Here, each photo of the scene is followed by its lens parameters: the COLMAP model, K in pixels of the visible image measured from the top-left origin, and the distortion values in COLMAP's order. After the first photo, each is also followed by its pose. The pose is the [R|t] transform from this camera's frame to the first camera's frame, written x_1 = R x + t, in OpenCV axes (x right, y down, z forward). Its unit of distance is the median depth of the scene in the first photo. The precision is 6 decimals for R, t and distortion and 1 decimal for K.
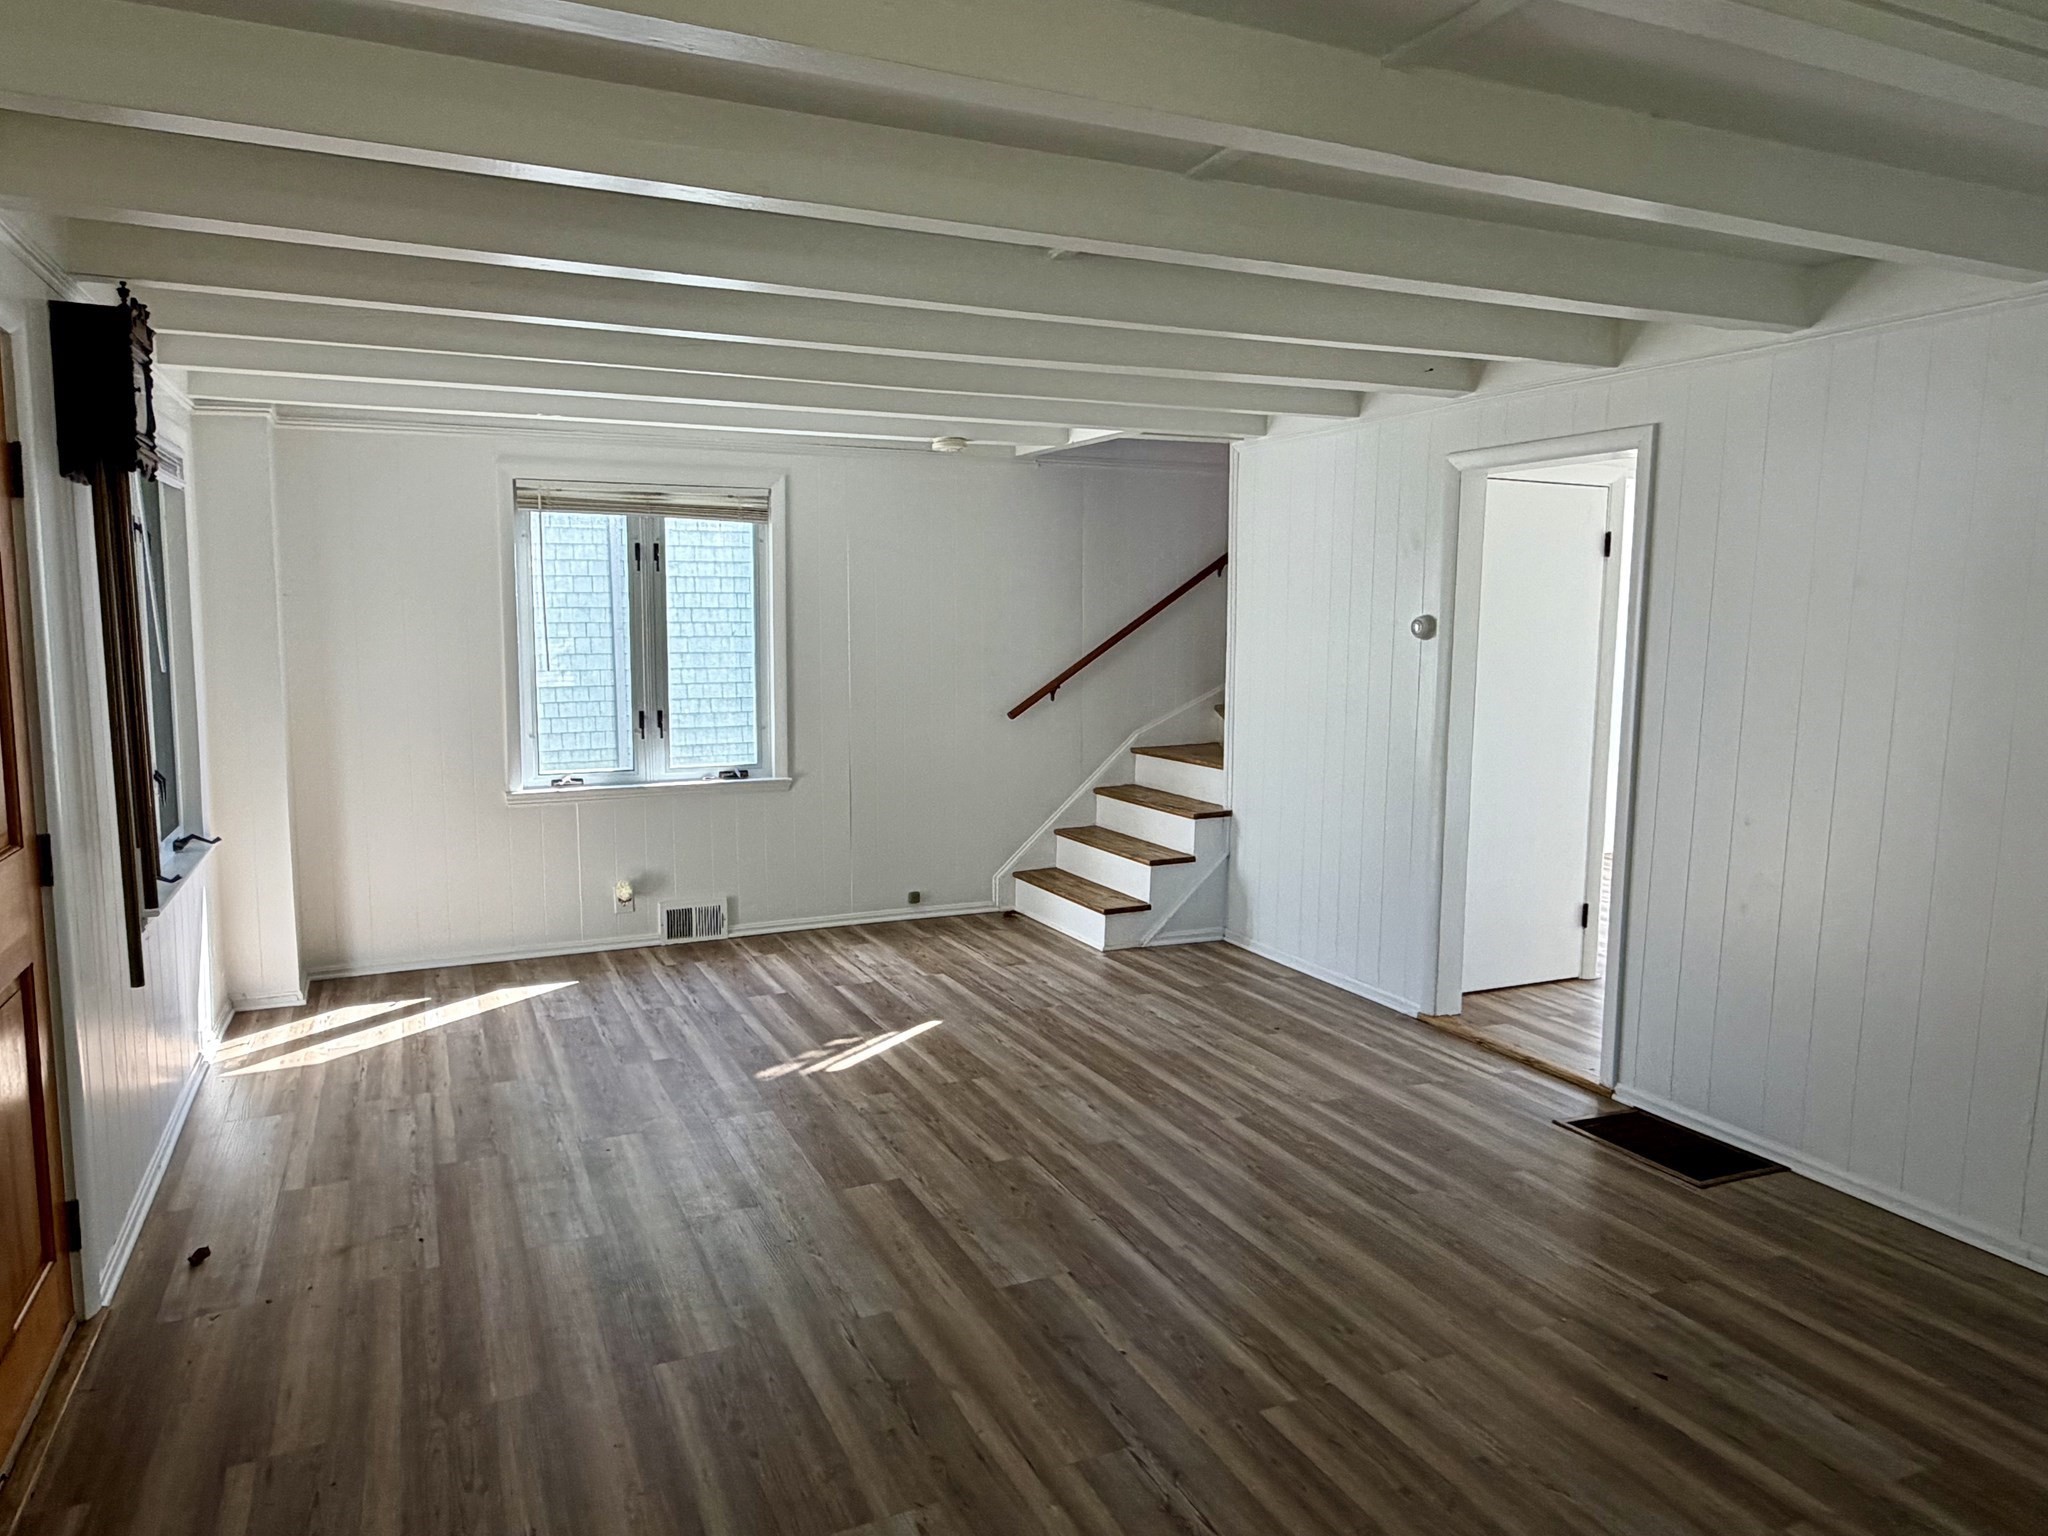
lens RADIAL K [[1327.0, 0, 1022.4], [0, 1327.0, 768.9], [0, 0, 1]] dist [-0.001253, 0.000439]
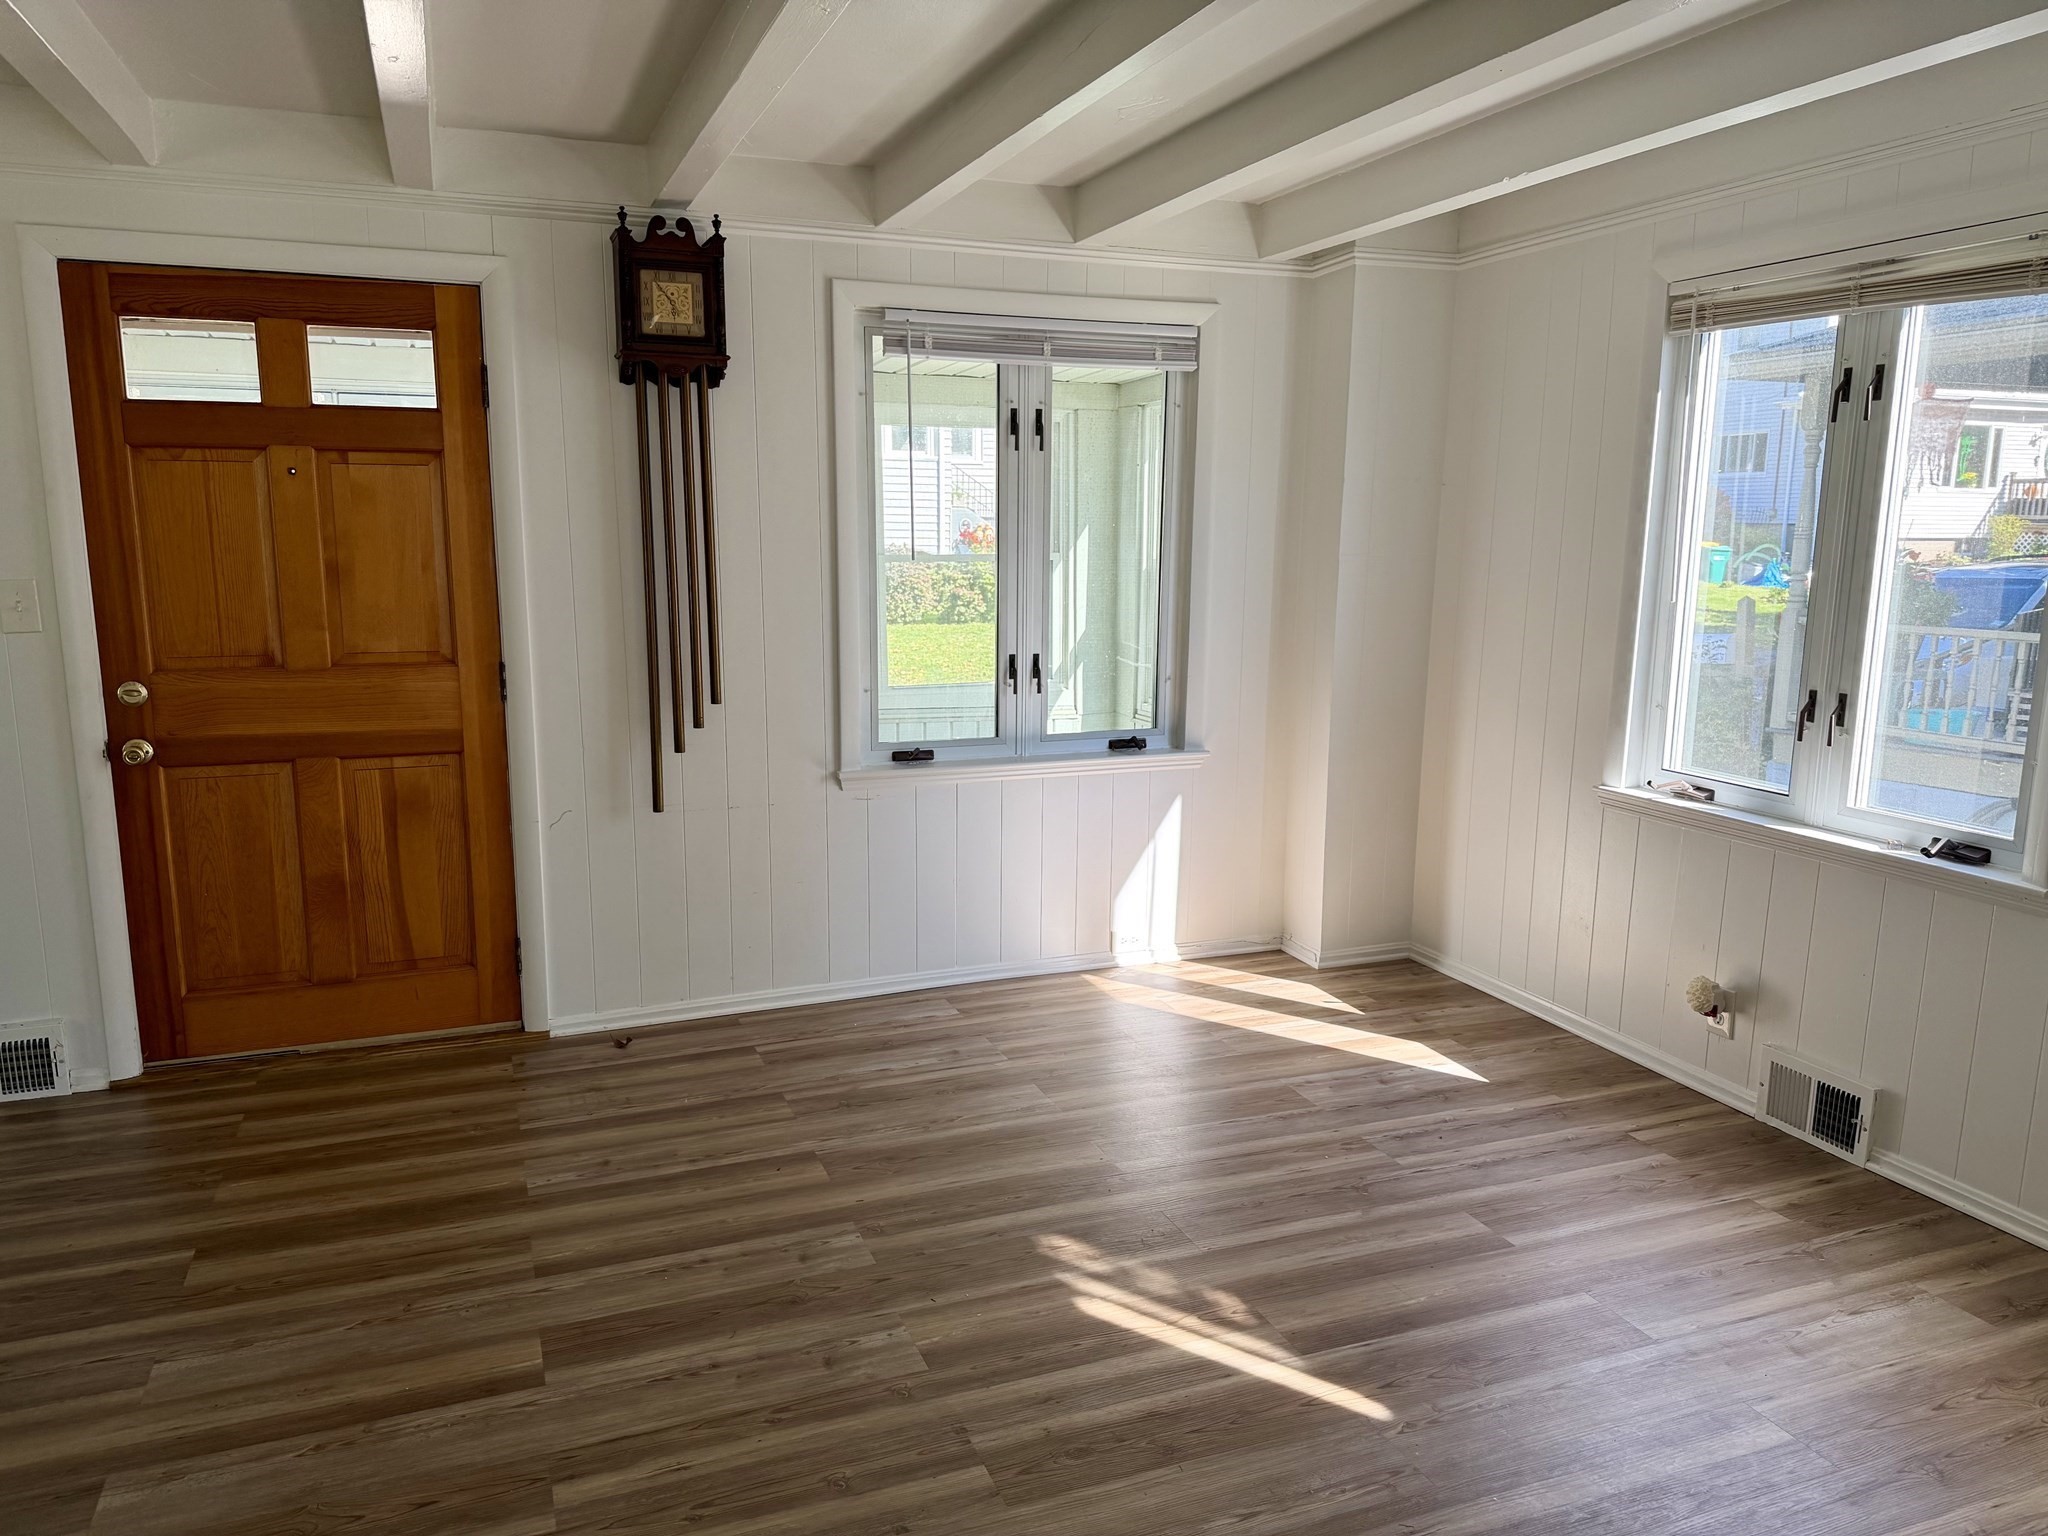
lens RADIAL K [[1469.9, 0, 1028.3], [0, 1469.9, 774.3], [0, 0, 1]] dist [0.062942, -0.001592]
pose [[-0.044836, 0.175023, -0.983543, 0.356827], [-0.128871, 0.975293, 0.179430, -0.085397], [0.990647, 0.134795, -0.021173, 0.771540]]
